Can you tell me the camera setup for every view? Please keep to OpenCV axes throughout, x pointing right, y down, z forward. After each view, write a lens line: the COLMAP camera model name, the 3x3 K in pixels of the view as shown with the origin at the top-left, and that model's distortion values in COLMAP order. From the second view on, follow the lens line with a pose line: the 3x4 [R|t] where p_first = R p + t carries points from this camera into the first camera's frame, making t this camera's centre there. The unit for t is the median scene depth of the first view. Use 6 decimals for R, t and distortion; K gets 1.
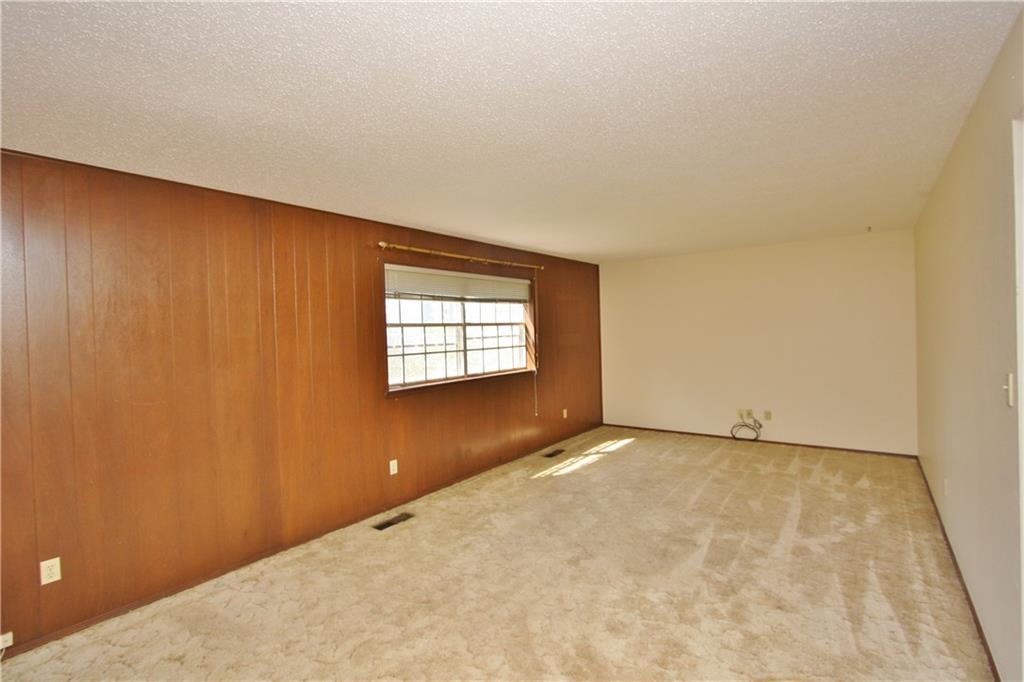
lens RADIAL K [[475.5, 0, 512.1], [0, 475.5, 338.3], [0, 0, 1]] dist [-0.027093, 0.008290]
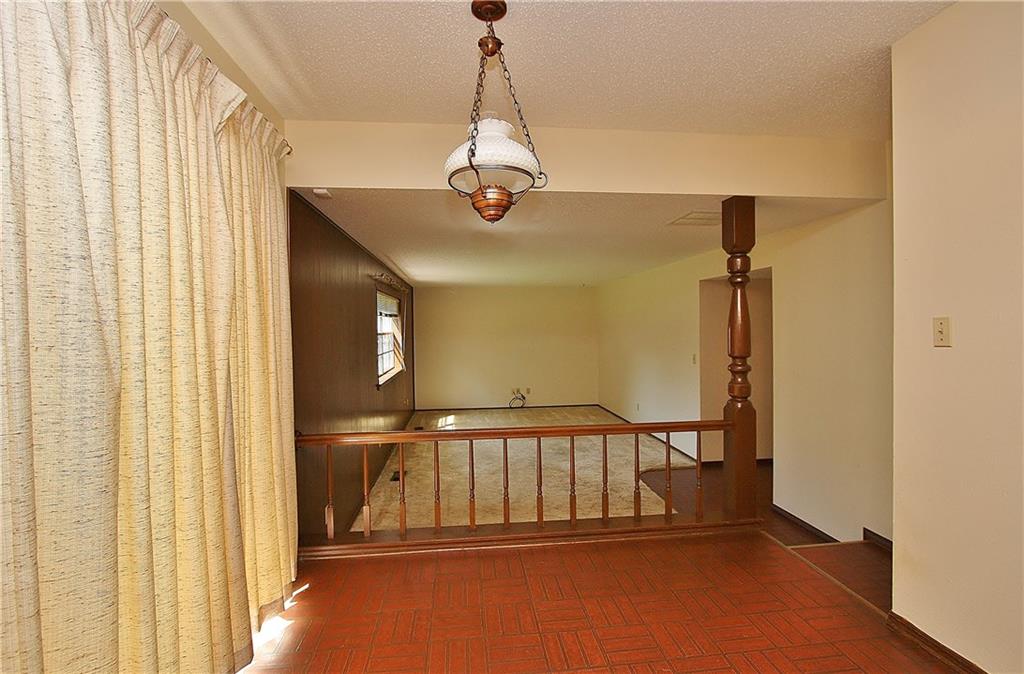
lens RADIAL K [[478.0, 0, 512.3], [0, 478.0, 334.2], [0, 0, 1]] dist [-0.014205, 0.001031]
pose [[0.729255, 0.010647, 0.684159, -0.859414], [0.002623, 0.999828, -0.018355, -0.003661], [-0.684237, 0.015179, 0.729102, -0.228246]]
